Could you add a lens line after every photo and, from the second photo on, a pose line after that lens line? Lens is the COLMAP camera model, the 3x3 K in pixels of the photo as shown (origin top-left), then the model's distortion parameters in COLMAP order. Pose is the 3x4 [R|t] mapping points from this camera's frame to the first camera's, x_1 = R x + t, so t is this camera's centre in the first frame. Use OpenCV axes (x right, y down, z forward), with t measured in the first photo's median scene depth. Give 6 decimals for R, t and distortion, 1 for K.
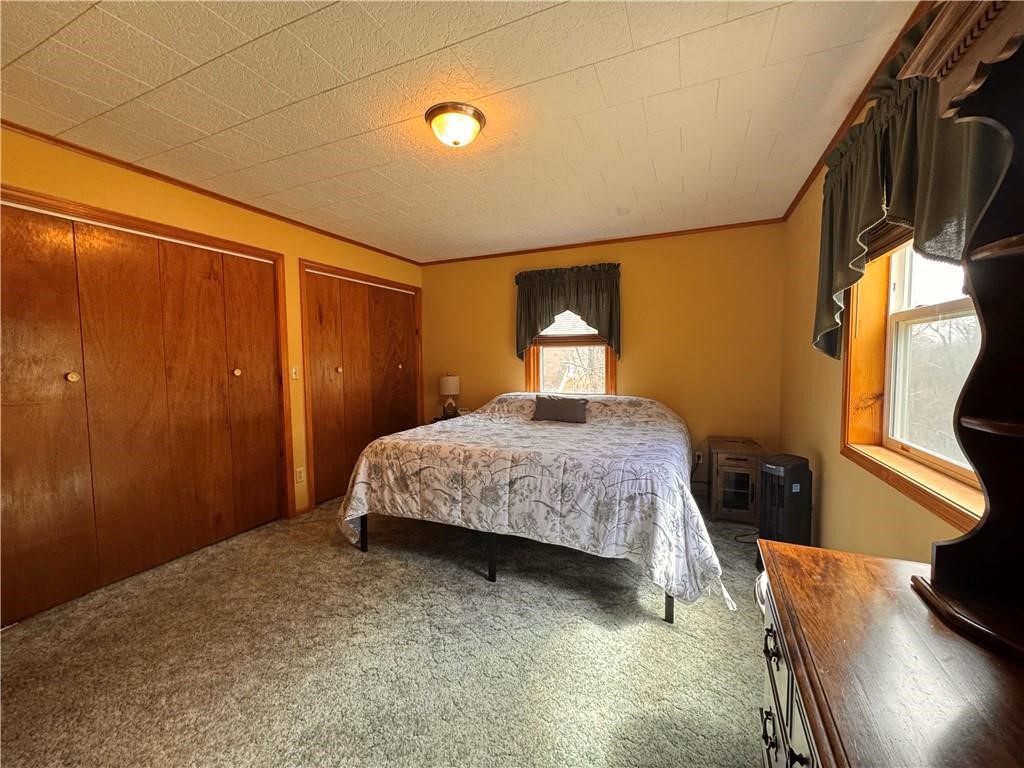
lens RADIAL K [[409.9, 0, 513.3], [0, 409.9, 385.2], [0, 0, 1]] dist [-0.001443, -0.000207]
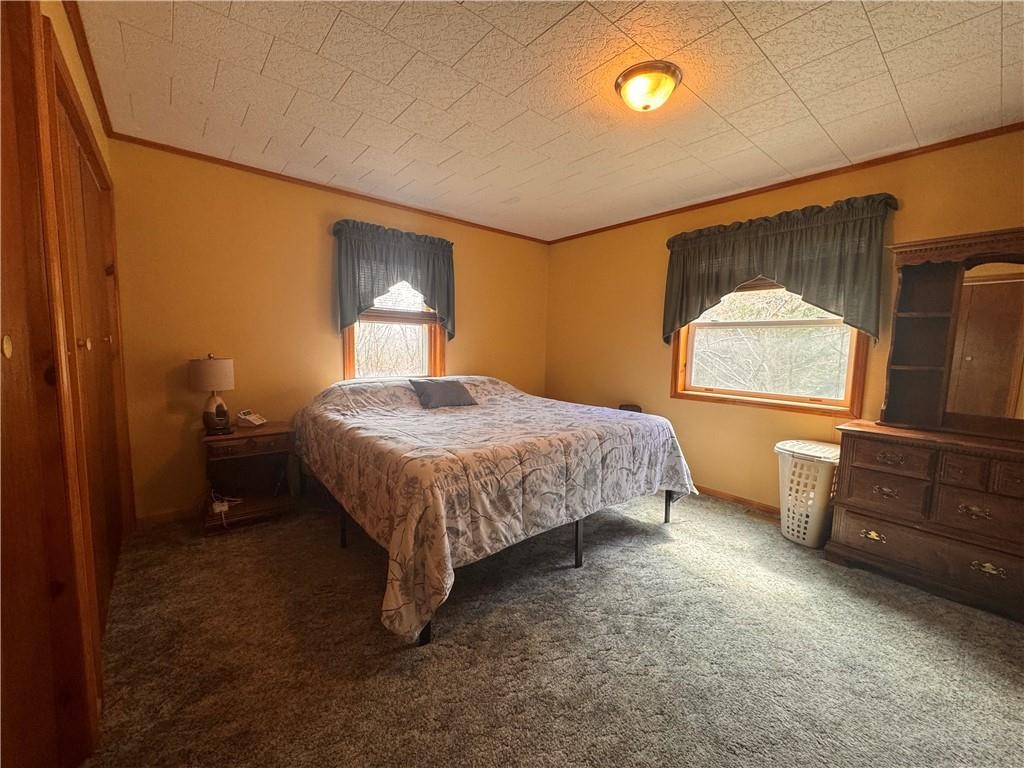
lens RADIAL K [[409.9, 0, 509.6], [0, 409.9, 383.4], [0, 0, 1]] dist [-0.001443, -0.000207]
pose [[0.446284, -0.064299, 0.892579, -0.945281], [0.027432, 0.997930, 0.058172, -0.017717], [-0.894471, -0.001476, 0.447123, 0.695494]]
